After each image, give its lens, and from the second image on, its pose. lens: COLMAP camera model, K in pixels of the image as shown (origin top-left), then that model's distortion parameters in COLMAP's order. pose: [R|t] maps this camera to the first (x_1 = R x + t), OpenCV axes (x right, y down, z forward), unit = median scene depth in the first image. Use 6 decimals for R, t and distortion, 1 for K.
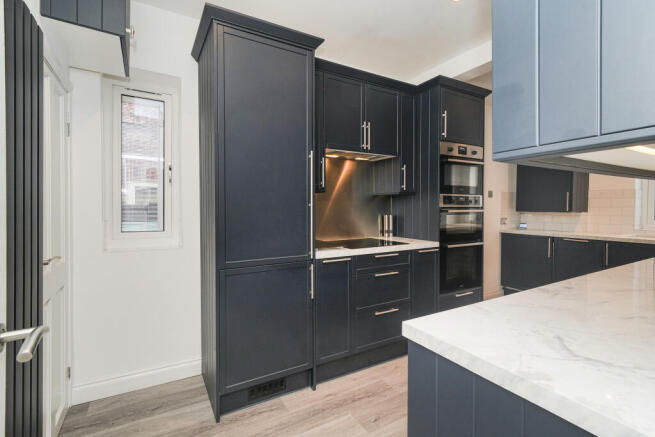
lens RADIAL K [[310.4, 0, 326.0], [0, 310.4, 212.9], [0, 0, 1]] dist [-0.002507, -0.002373]
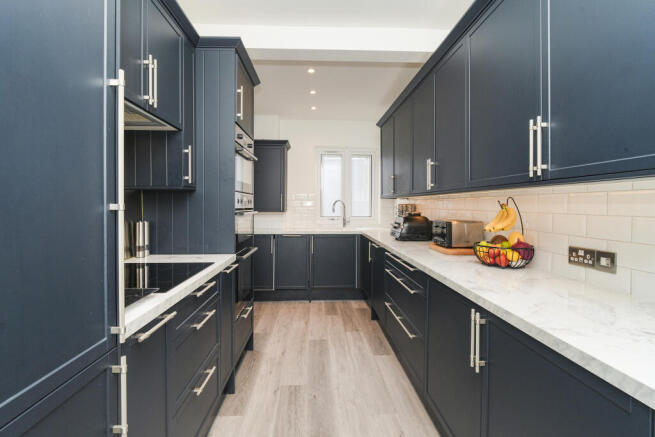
lens RADIAL K [[310.4, 0, 331.1], [0, 310.4, 205.0], [0, 0, 1]] dist [-0.002507, -0.002373]
pose [[0.457120, 0.001845, 0.889403, -0.206263], [0.017931, 0.999775, -0.011290, -0.013807], [-0.889224, 0.021109, 0.456985, 0.439298]]
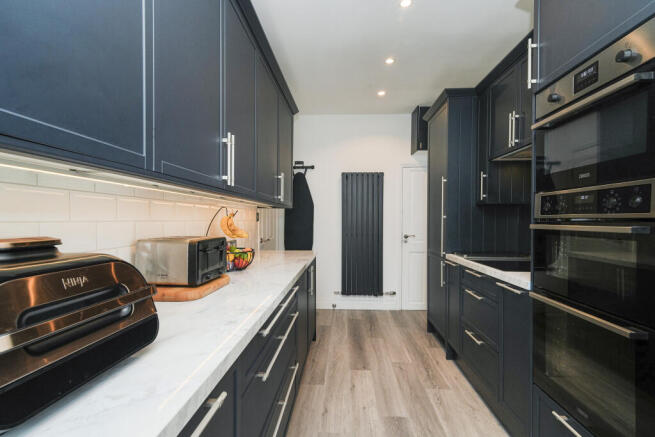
lens RADIAL K [[310.4, 0, 327.2], [0, 310.4, 220.6], [0, 0, 1]] dist [-0.002507, -0.002373]
pose [[-0.572680, -0.000901, -0.819778, 1.001767], [-0.018051, 0.999771, 0.011511, -0.014358], [0.819580, 0.021389, -0.572565, 1.000778]]
